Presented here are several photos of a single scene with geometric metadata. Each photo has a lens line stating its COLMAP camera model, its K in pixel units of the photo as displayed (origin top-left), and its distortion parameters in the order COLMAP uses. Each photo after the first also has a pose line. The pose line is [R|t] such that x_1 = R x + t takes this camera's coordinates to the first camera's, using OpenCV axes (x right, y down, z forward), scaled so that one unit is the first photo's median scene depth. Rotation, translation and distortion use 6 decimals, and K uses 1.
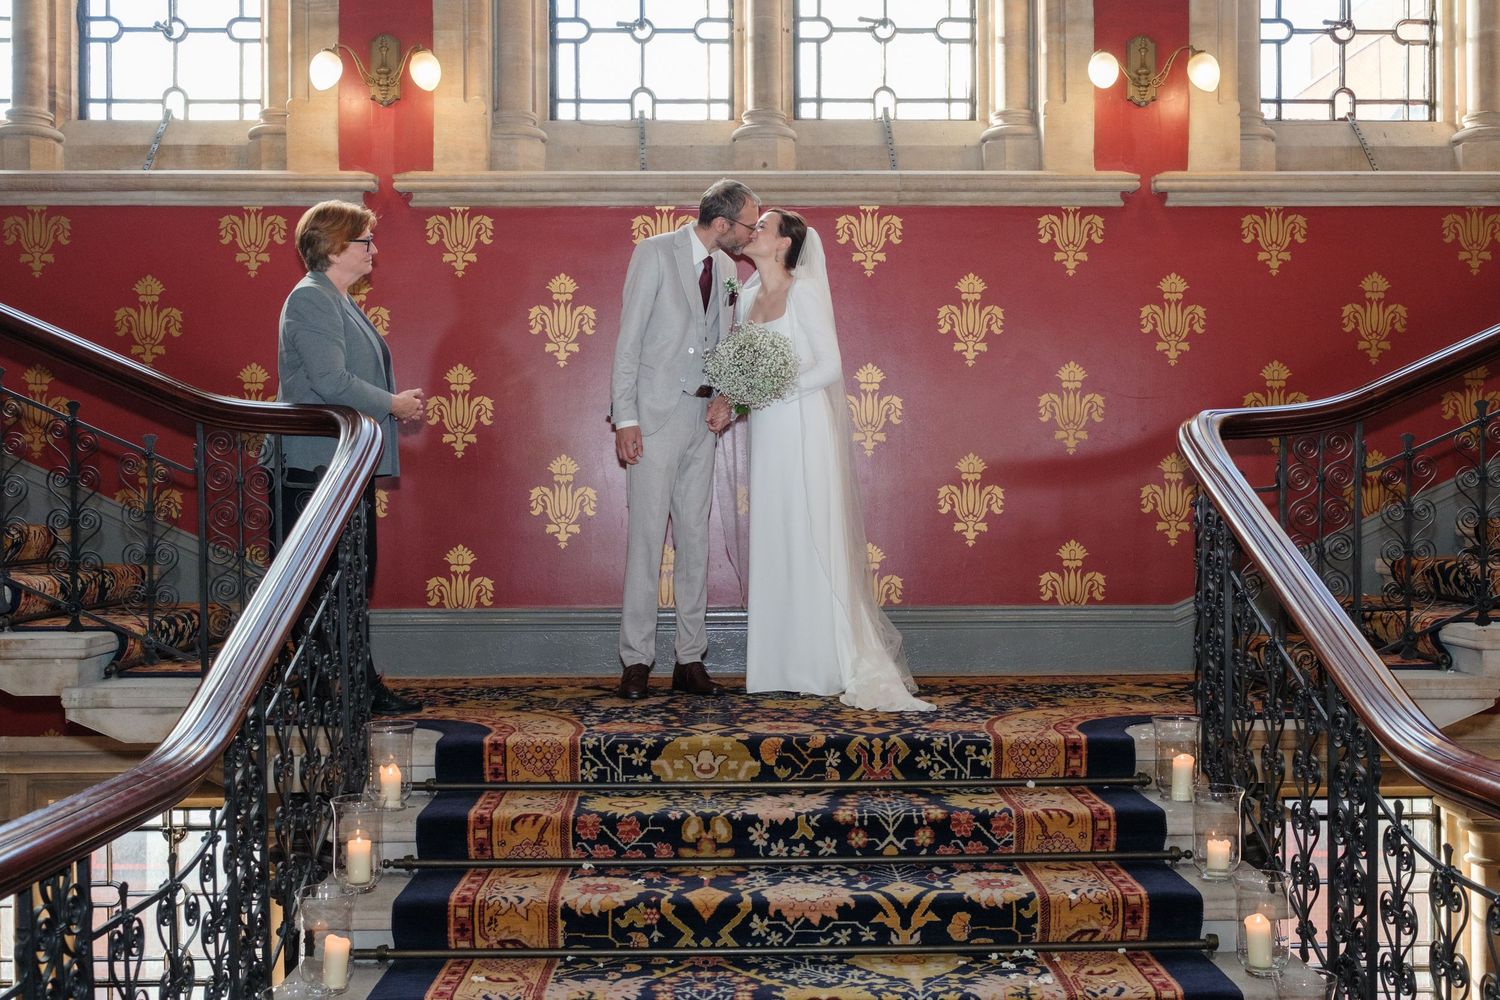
lens RADIAL K [[1516.4, 0, 750.0], [0, 1516.4, 500.0], [0, 0, 1]] dist [-0.007881, -0.001082]
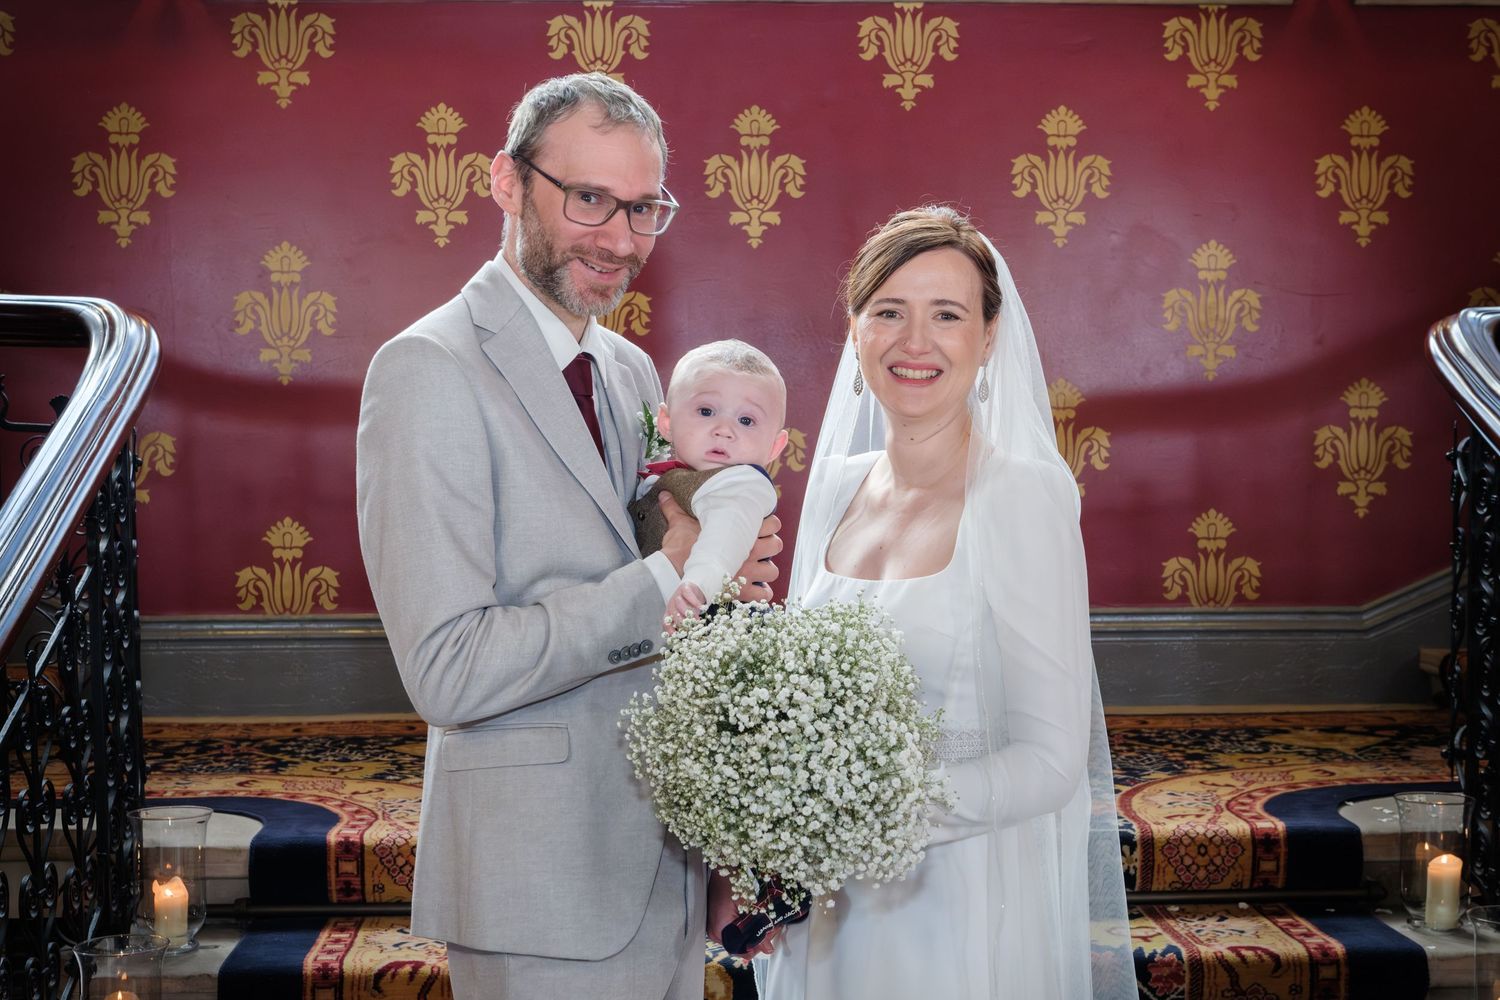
lens RADIAL K [[2082.9, 0, 750.0], [0, 2082.9, 500.0], [0, 0, 1]] dist [0.016815, 0.007152]
pose [[0.999550, -0.001123, 0.029991, -0.022241], [0.000350, 0.999668, 0.025778, -0.001572], [-0.030010, -0.025756, 0.999218, 0.114190]]
